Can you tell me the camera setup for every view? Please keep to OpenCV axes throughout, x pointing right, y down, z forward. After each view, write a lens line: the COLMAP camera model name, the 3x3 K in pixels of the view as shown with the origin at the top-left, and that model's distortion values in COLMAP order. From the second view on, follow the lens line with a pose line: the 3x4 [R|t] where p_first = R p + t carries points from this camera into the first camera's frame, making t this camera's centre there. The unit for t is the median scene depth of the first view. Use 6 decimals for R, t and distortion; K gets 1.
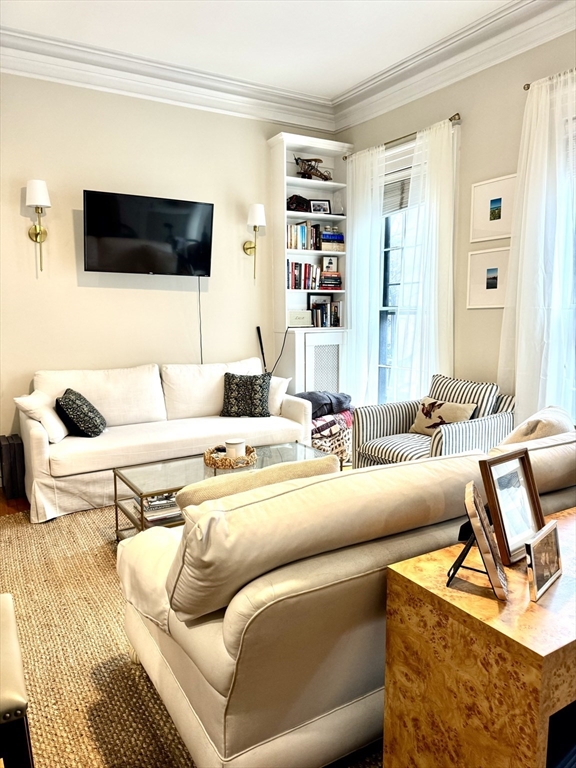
lens RADIAL K [[539.9, 0, 287.1], [0, 539.9, 390.5], [0, 0, 1]] dist [0.033604, -0.033240]
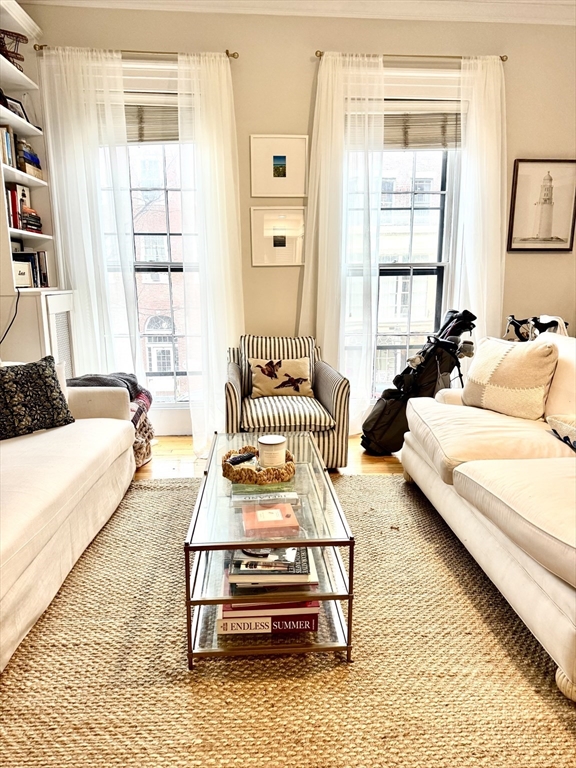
lens RADIAL K [[539.9, 0, 287.5], [0, 539.9, 388.7], [0, 0, 1]] dist [0.033604, -0.033240]
pose [[0.476559, -0.172844, 0.861984, -0.524497], [0.123912, 0.983901, 0.128785, -0.048796], [-0.870366, 0.045436, 0.490304, 0.475136]]
